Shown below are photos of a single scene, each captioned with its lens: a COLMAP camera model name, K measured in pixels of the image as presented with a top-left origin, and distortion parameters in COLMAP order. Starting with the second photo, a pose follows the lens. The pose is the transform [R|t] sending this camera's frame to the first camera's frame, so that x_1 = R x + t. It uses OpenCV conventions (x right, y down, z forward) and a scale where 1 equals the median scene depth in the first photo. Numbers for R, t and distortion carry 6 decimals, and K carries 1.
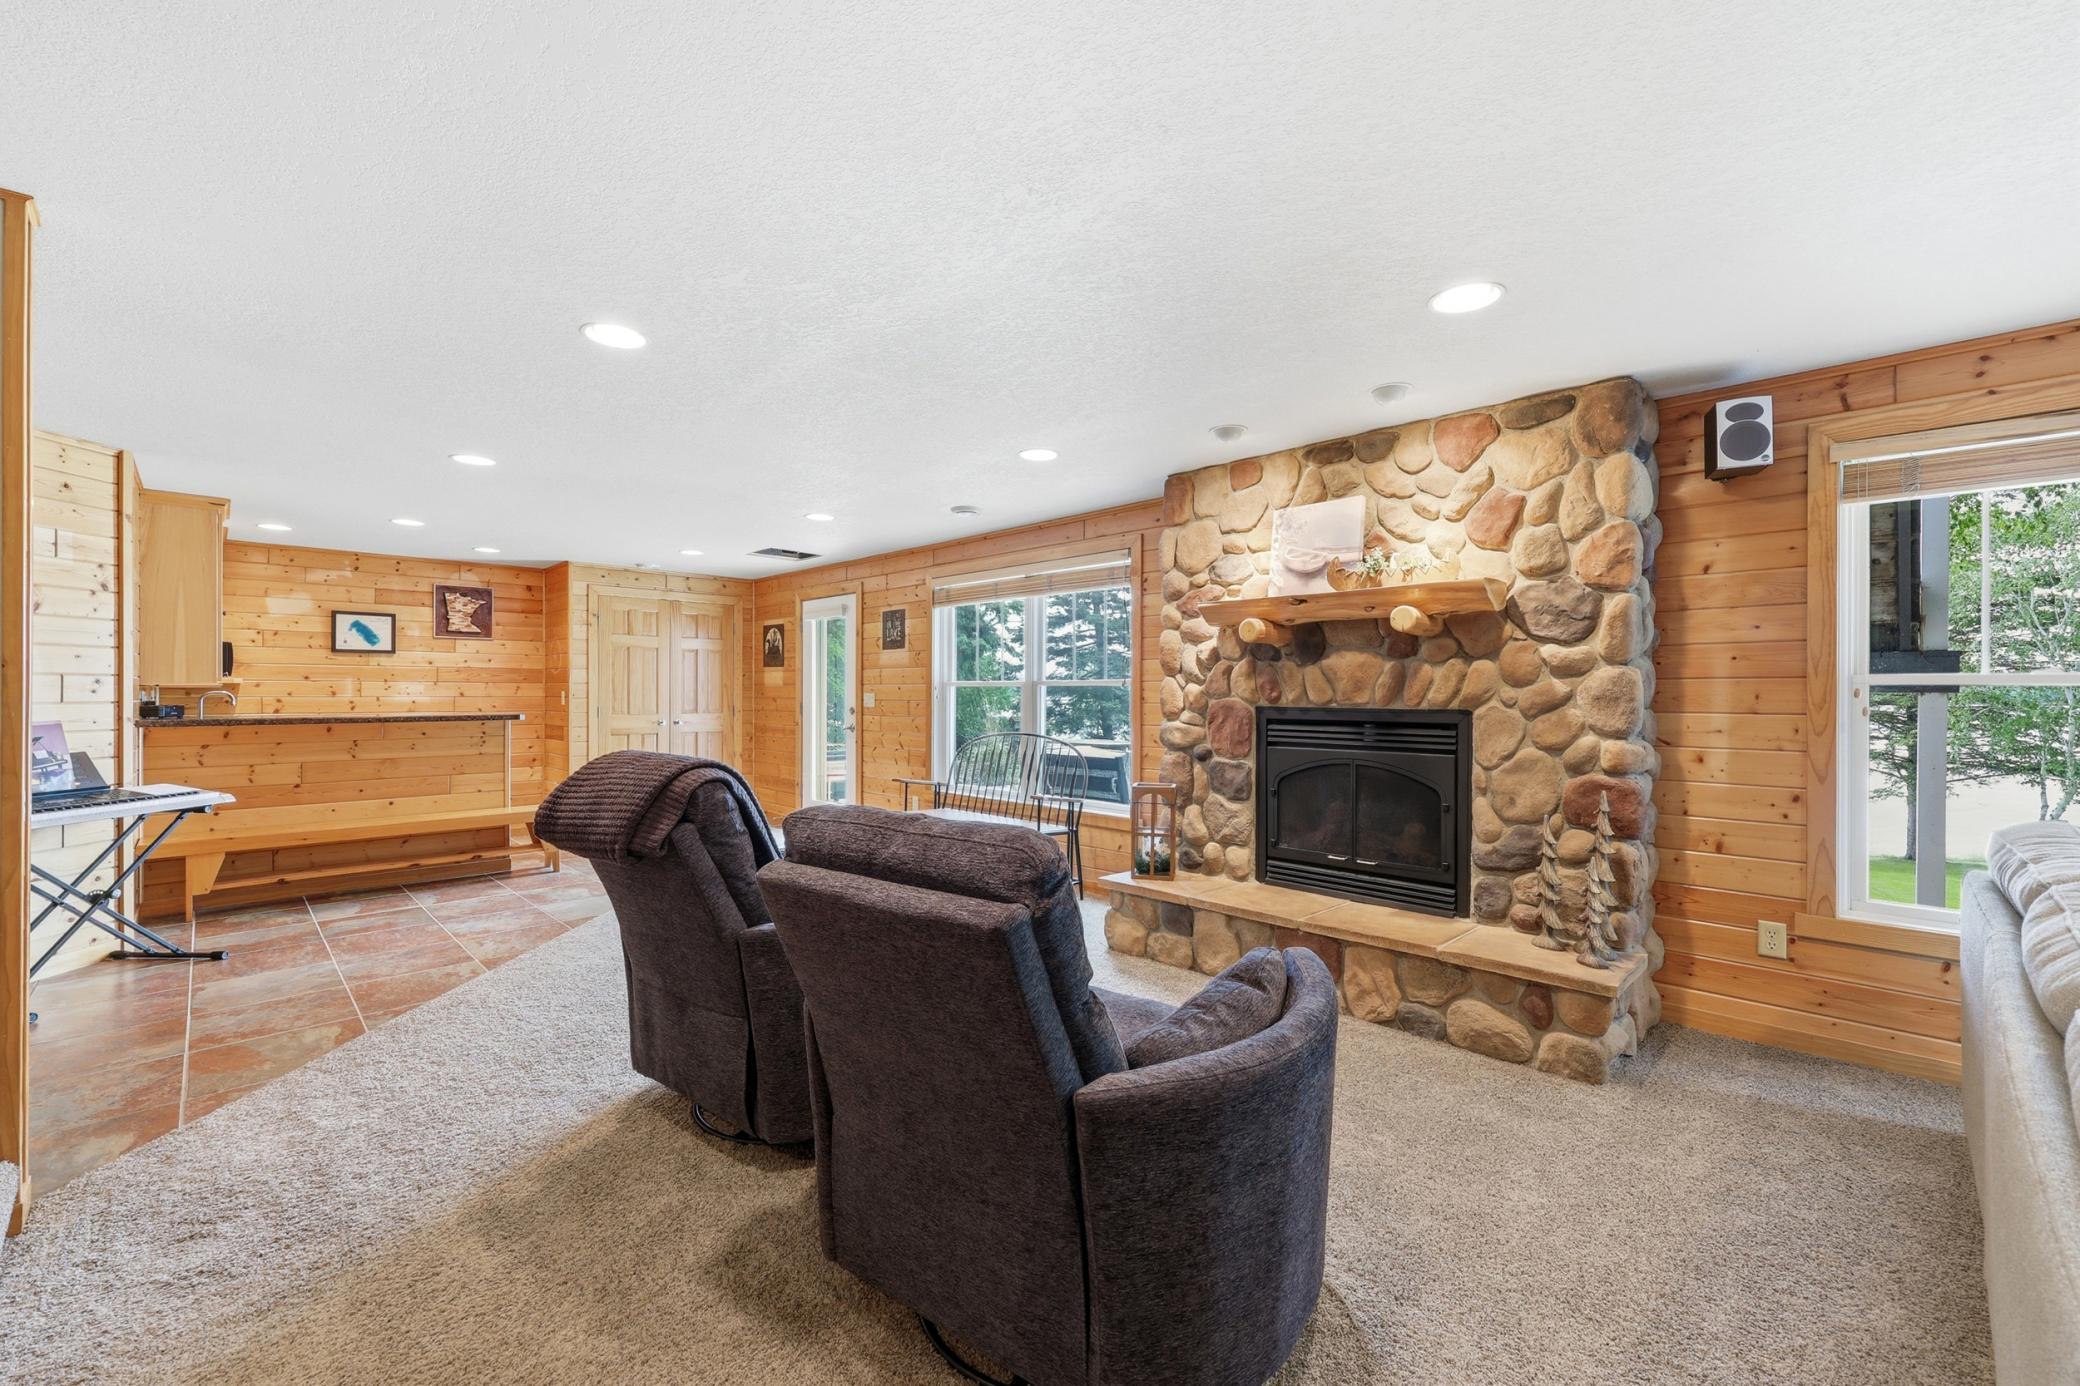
lens RADIAL K [[855.6, 0, 1056.8], [0, 855.6, 691.0], [0, 0, 1]] dist [-0.003667, -0.000011]
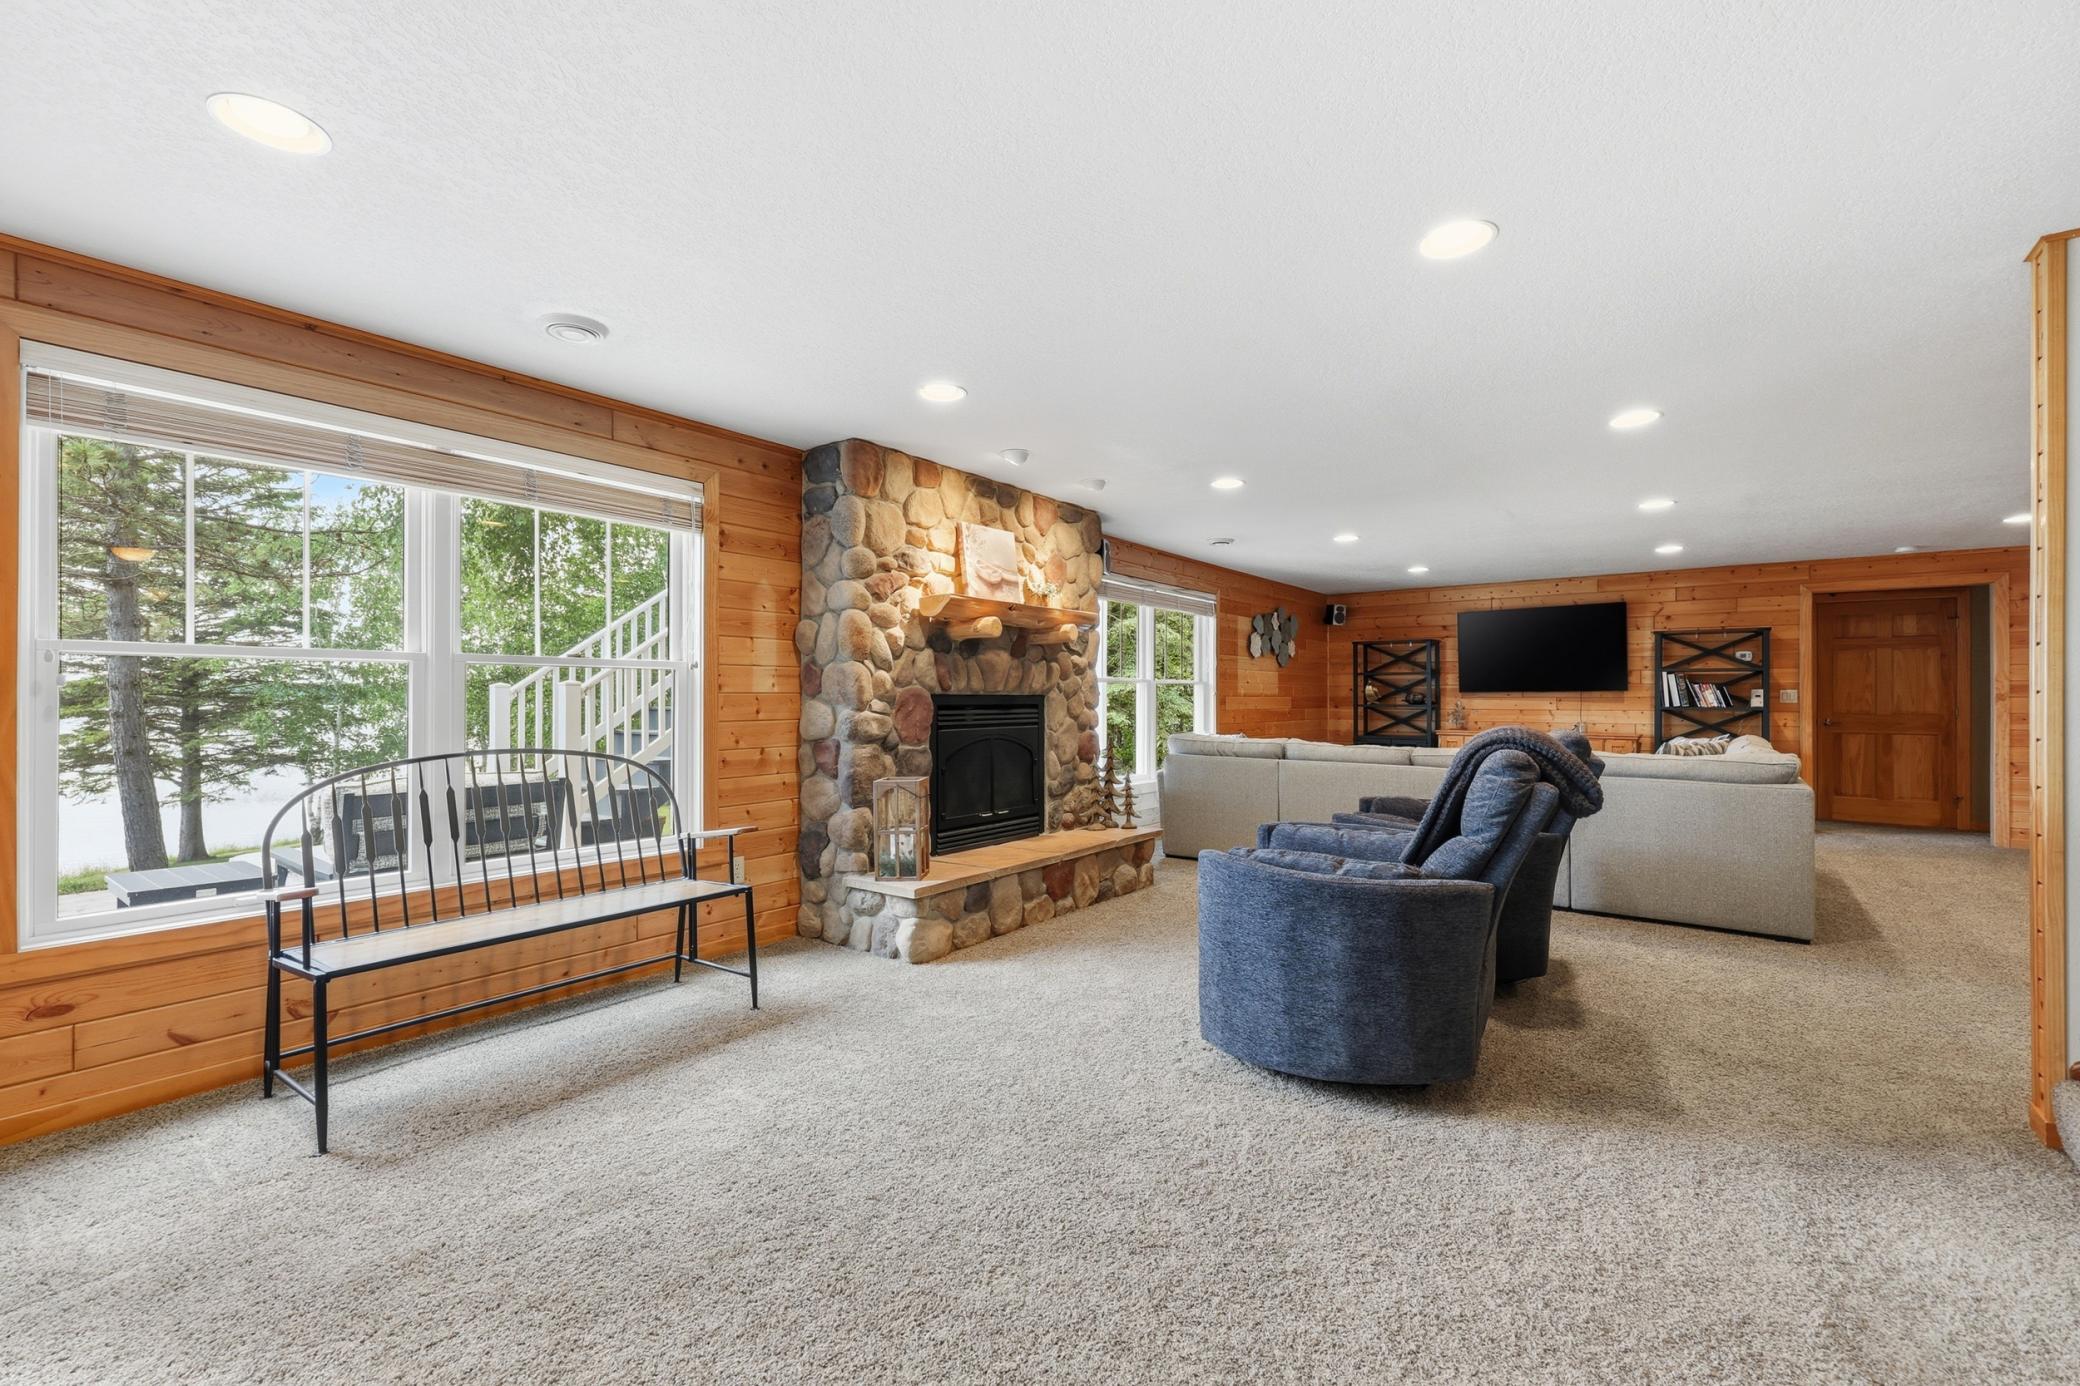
lens RADIAL K [[855.6, 0, 1050.7], [0, 855.6, 694.9], [0, 0, 1]] dist [-0.003667, -0.000011]
pose [[-0.133916, 0.000925, 0.990992, -0.818360], [-0.001705, 0.999998, -0.001164, 0.019300], [-0.990991, -0.001845, -0.133914, 0.958285]]
